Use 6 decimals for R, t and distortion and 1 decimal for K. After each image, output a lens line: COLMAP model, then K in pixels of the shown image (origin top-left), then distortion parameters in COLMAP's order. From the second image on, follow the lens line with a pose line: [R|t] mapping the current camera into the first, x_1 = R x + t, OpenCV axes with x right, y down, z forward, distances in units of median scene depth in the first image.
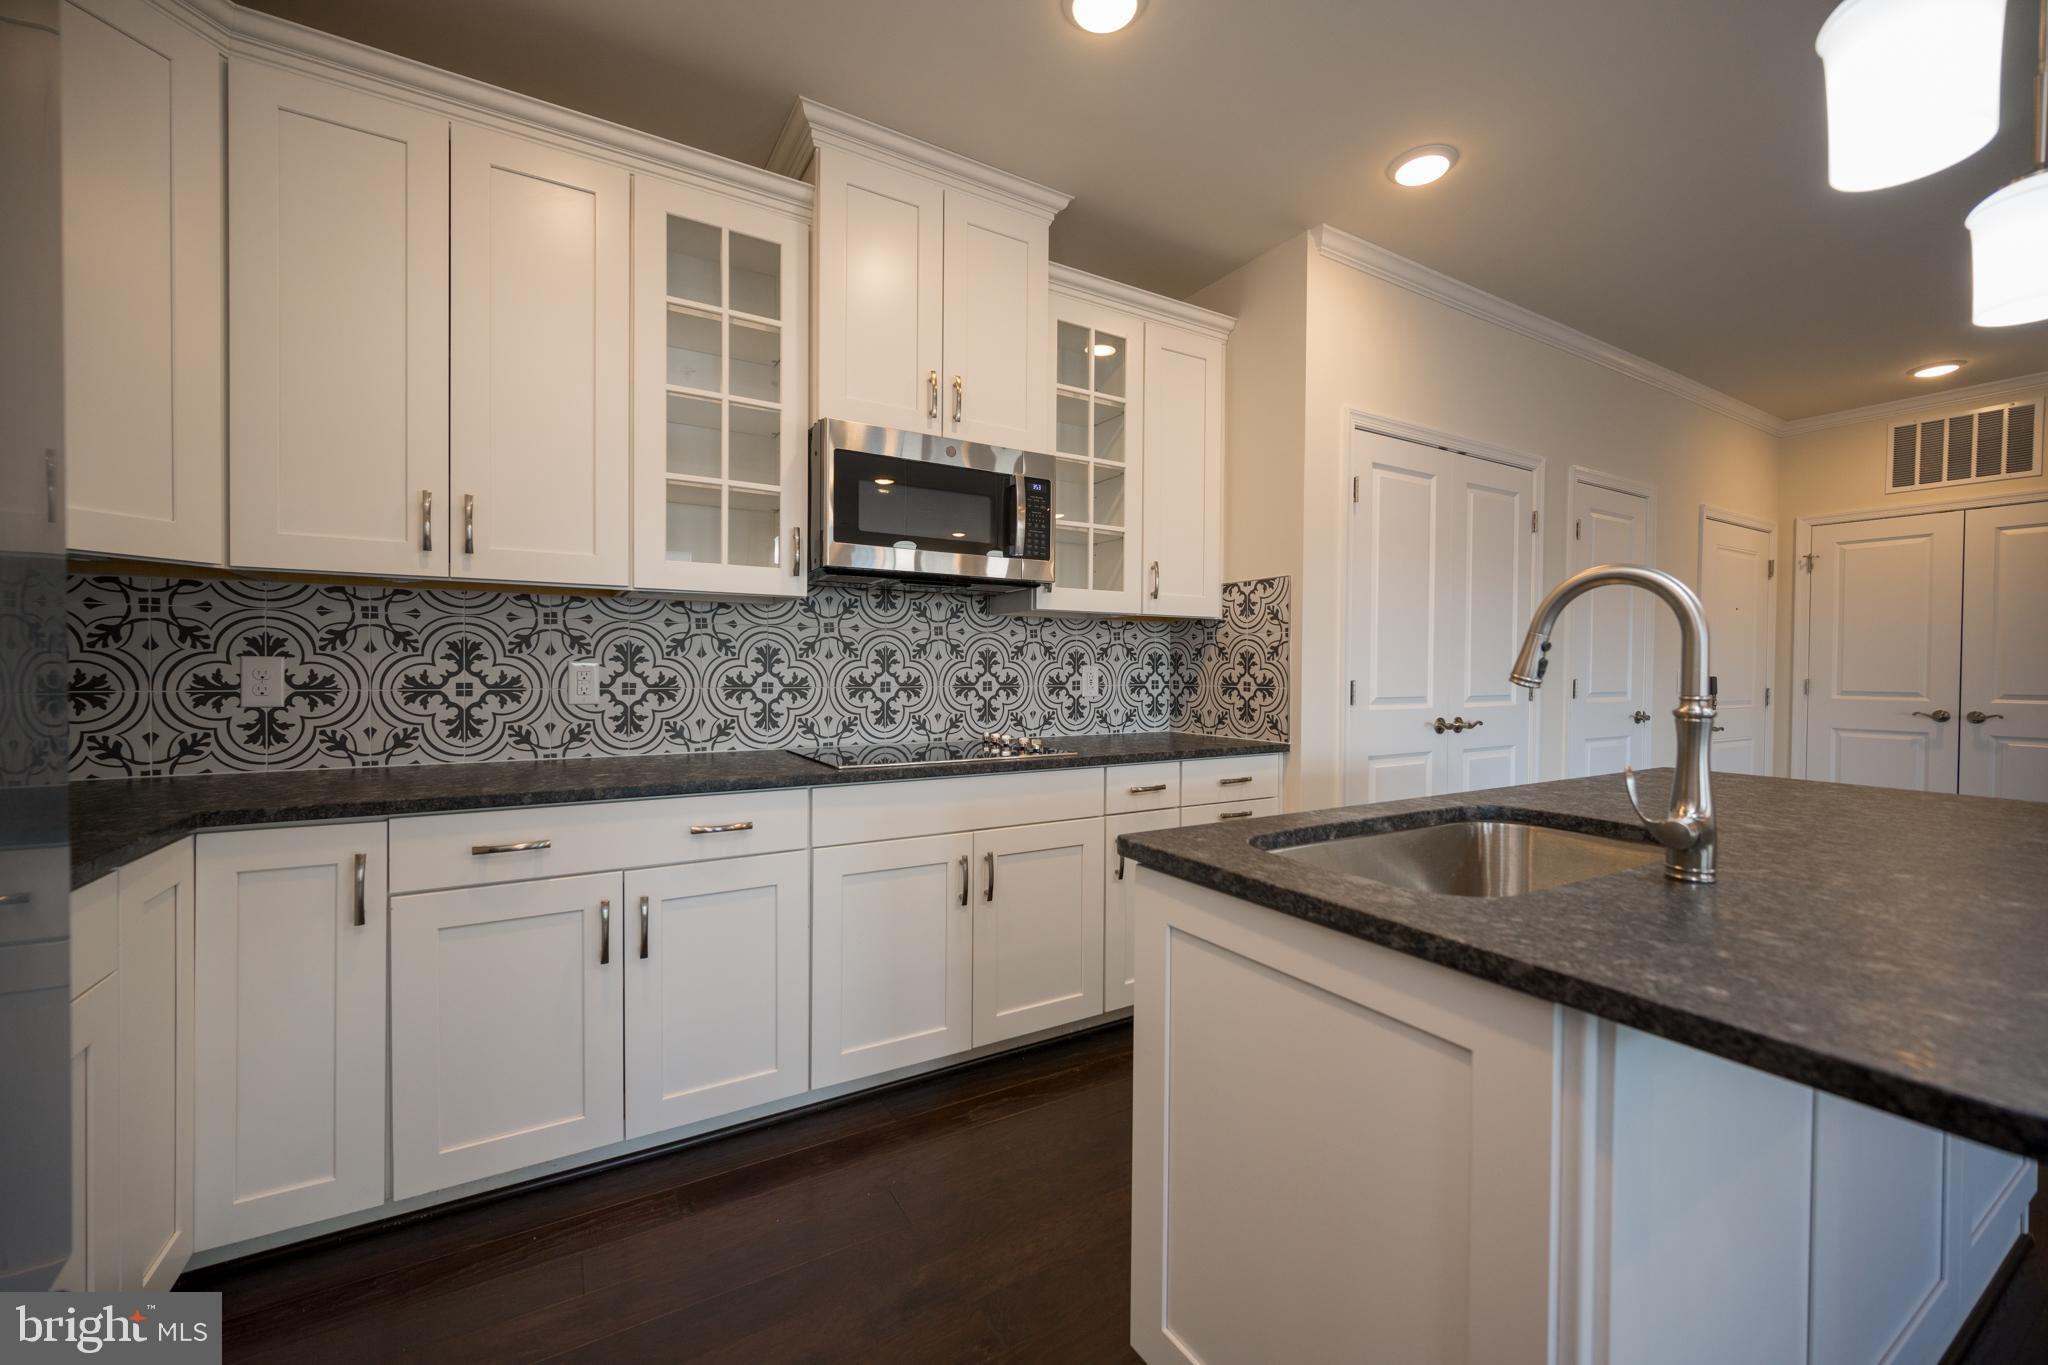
lens RADIAL K [[810.7, 0, 1024.8], [0, 810.7, 678.5], [0, 0, 1]] dist [0.000646, 0.000070]
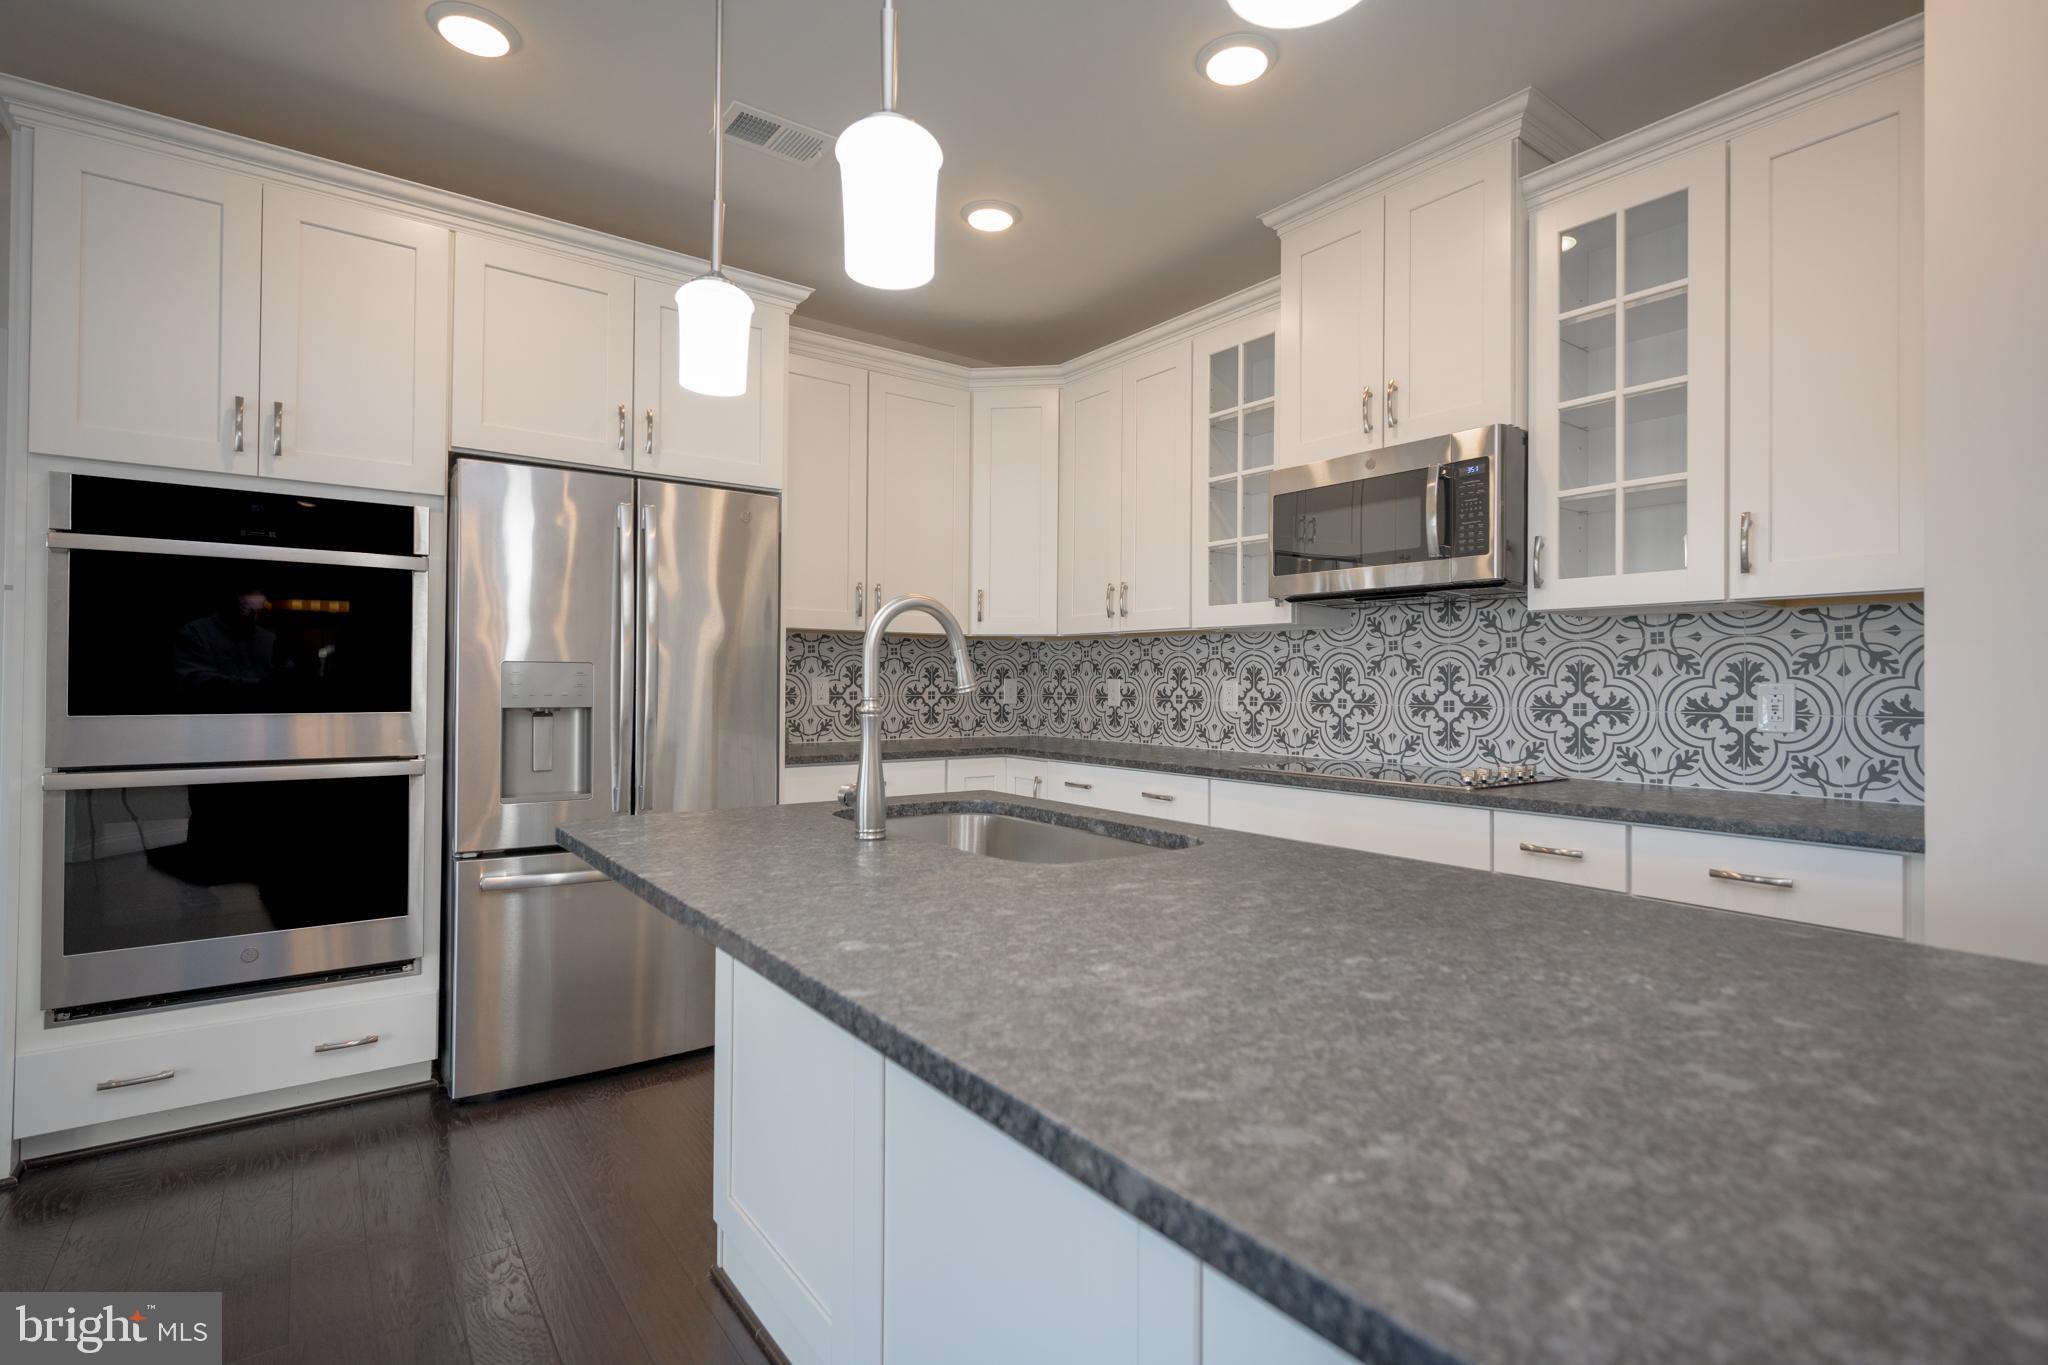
lens RADIAL K [[983.7, 0, 1023.5], [0, 983.7, 671.6], [0, 0, 1]] dist [-0.000581, 0.002131]
pose [[0.096839, -0.017469, -0.995147, 0.927557], [-0.020920, 0.999589, -0.019583, 0.003132], [0.995080, 0.022715, 0.096434, 0.419568]]
